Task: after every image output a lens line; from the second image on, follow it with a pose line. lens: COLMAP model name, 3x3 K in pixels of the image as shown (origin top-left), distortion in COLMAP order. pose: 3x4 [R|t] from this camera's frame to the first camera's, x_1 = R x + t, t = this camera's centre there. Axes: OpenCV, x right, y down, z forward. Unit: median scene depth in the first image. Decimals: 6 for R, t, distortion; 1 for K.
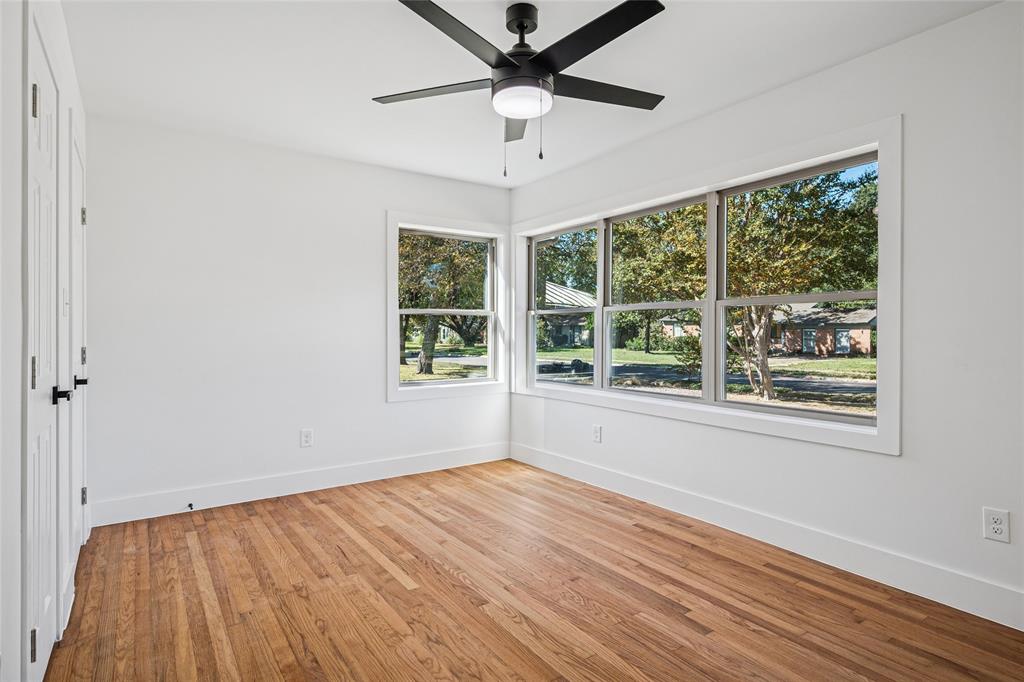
lens RADIAL K [[537.3, 0, 532.9], [0, 537.3, 329.8], [0, 0, 1]] dist [-0.006091, 0.002885]
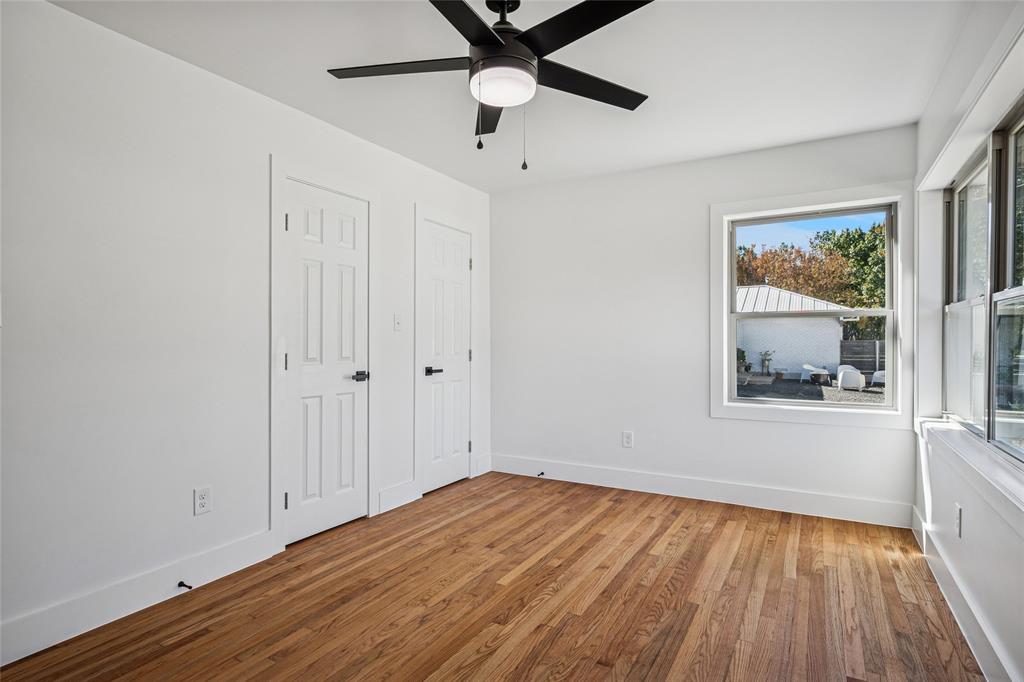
lens RADIAL K [[537.3, 0, 517.8], [0, 537.3, 342.5], [0, 0, 1]] dist [-0.006091, 0.002885]
pose [[0.422777, 0.007754, -0.906200, 0.558696], [0.002937, 0.999946, 0.009926, -0.000321], [0.906229, -0.006858, 0.422732, 0.445409]]
